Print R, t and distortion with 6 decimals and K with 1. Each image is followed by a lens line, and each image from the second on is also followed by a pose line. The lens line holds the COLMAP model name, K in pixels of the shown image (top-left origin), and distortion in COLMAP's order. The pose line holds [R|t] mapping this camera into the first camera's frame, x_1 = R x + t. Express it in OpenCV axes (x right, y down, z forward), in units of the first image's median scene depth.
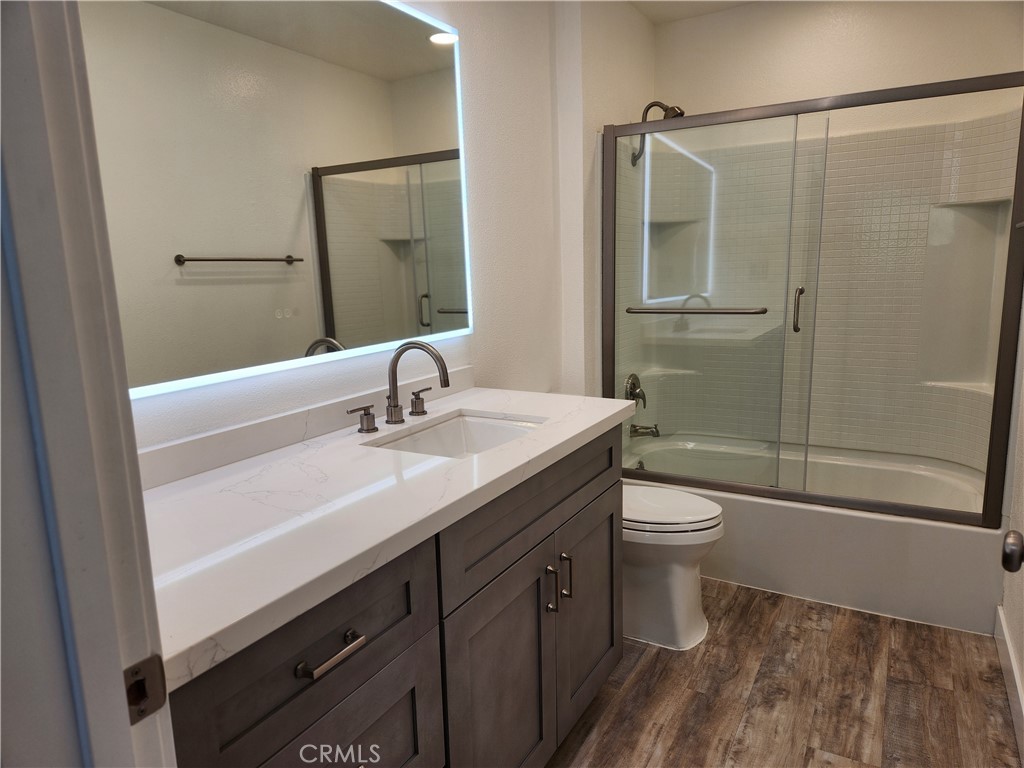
lens RADIAL K [[676.7, 0, 518.7], [0, 676.7, 384.3], [0, 0, 1]] dist [0.051339, -0.038136]
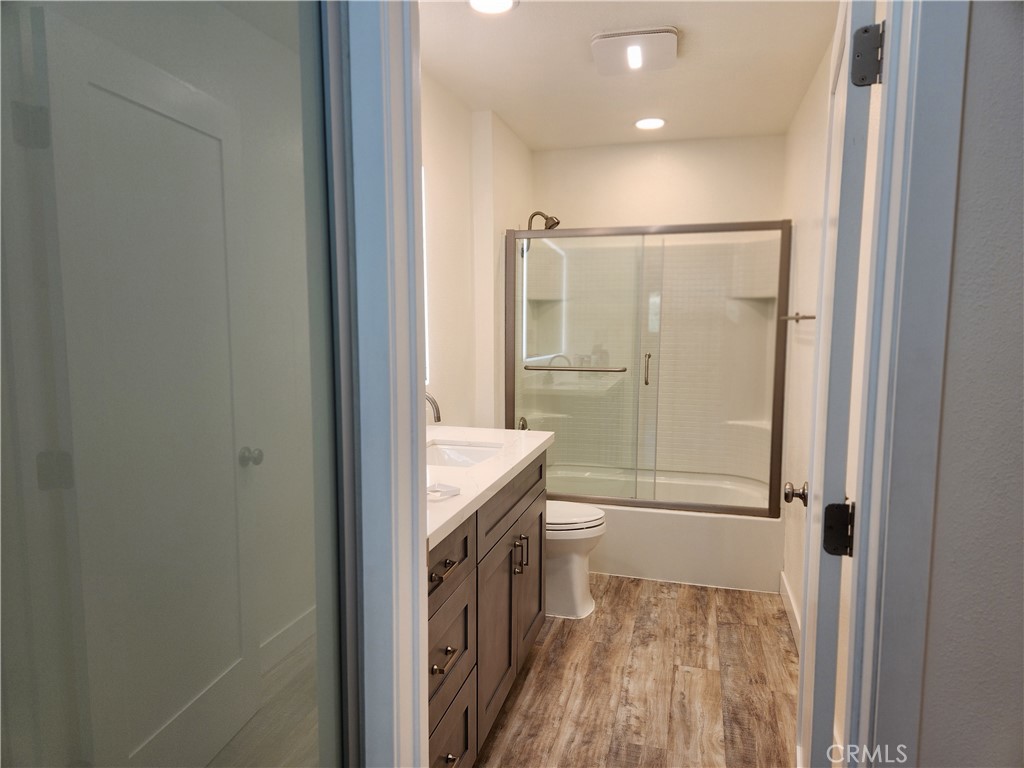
lens RADIAL K [[676.7, 0, 501.6], [0, 676.7, 387.1], [0, 0, 1]] dist [0.051339, -0.038136]
pose [[0.972090, 0.001573, 0.234605, -0.228748], [0.015621, 0.997325, -0.071412, 0.024852], [-0.234089, 0.073084, 0.969464, -0.306741]]
